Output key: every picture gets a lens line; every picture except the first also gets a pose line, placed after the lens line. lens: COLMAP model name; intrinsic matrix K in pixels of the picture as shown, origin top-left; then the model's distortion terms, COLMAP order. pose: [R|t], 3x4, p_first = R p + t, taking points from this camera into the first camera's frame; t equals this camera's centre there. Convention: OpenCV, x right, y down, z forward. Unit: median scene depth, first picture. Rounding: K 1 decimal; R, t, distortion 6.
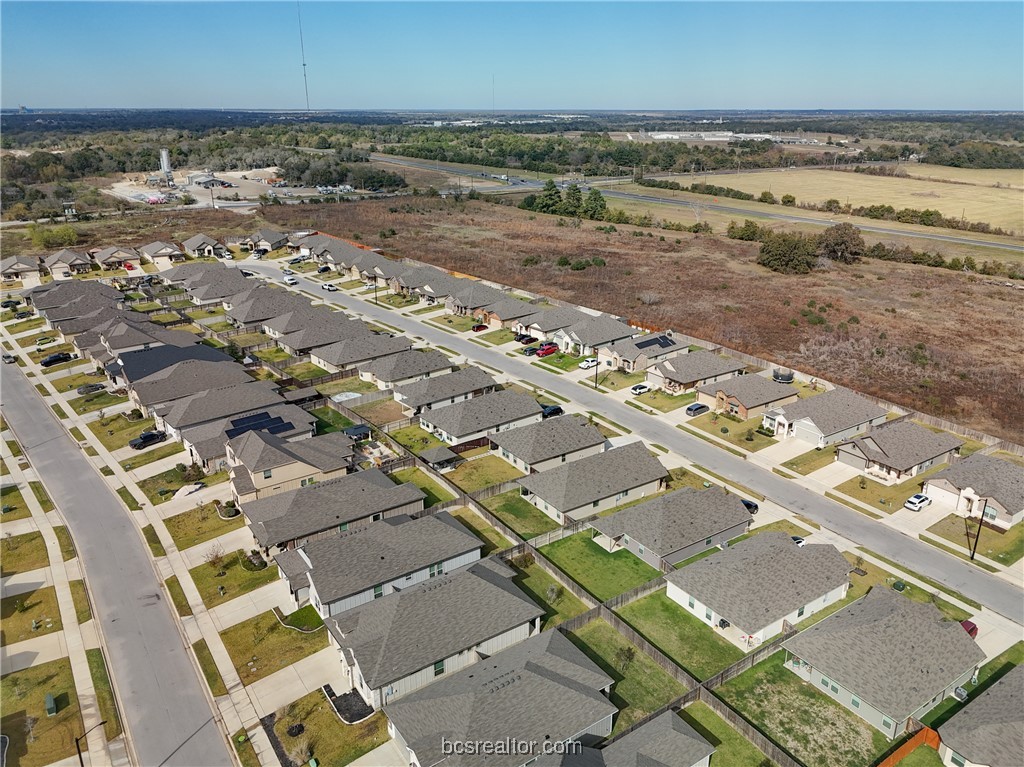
lens RADIAL K [[753.0, 0, 520.0], [0, 753.0, 380.7], [0, 0, 1]] dist [0.075945, -0.084121]
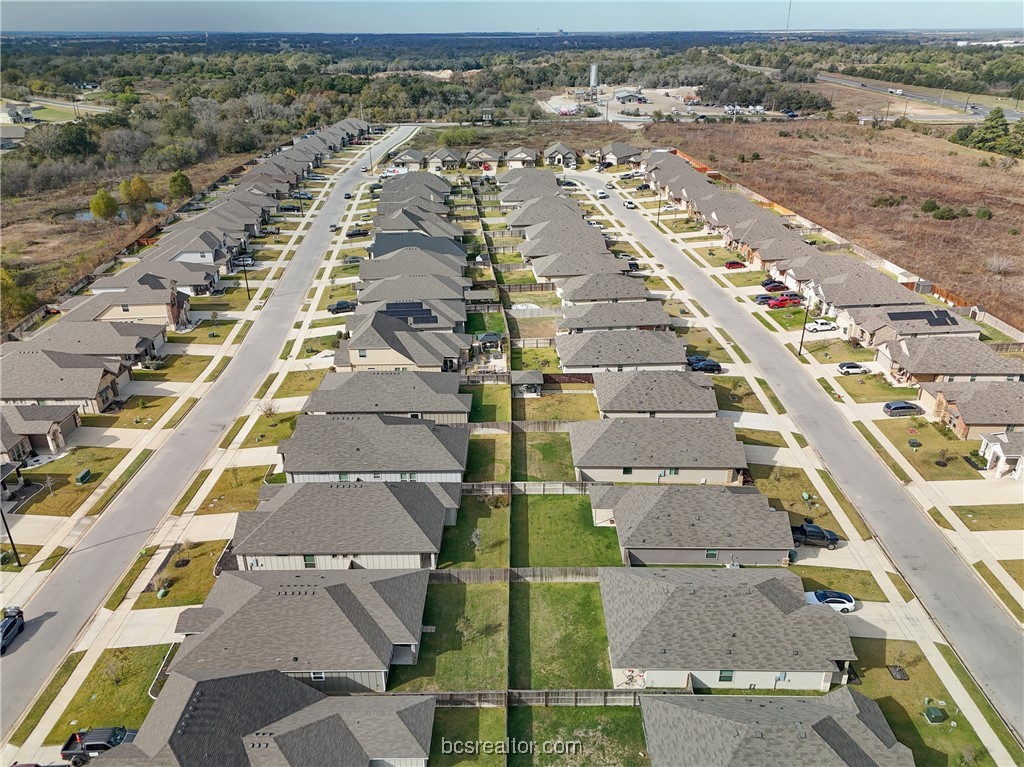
lens RADIAL K [[753.0, 0, 520.0], [0, 753.0, 380.7], [0, 0, 1]] dist [0.075945, -0.084121]
pose [[0.823506, 0.236232, -0.515783, 0.266853], [-0.189924, 0.971516, 0.141725, -0.020938], [0.534571, -0.018752, 0.844916, 0.143512]]
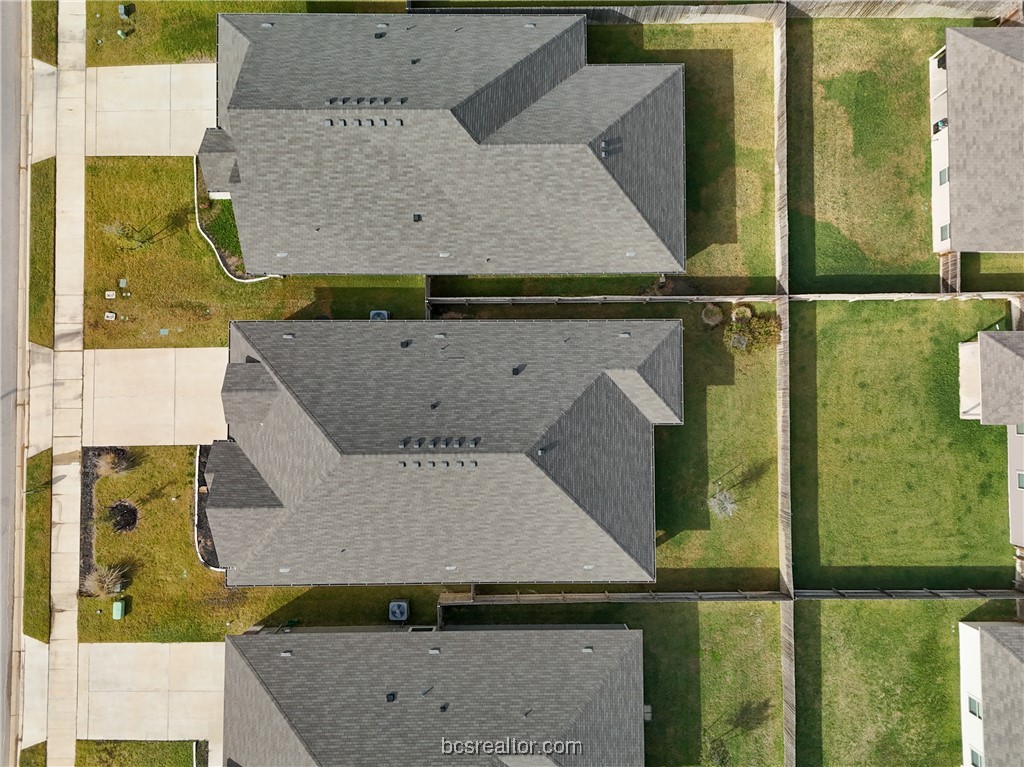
lens RADIAL K [[788.3, 0, 512.0], [0, 788.3, 383.5], [0, 0, 1]] dist [0.079647, -0.095341]
pose [[0.825780, 0.563800, -0.014709, -0.046243], [-0.200331, 0.317599, 0.926822, -0.071359], [0.527214, -0.762404, 0.375214, 0.434241]]
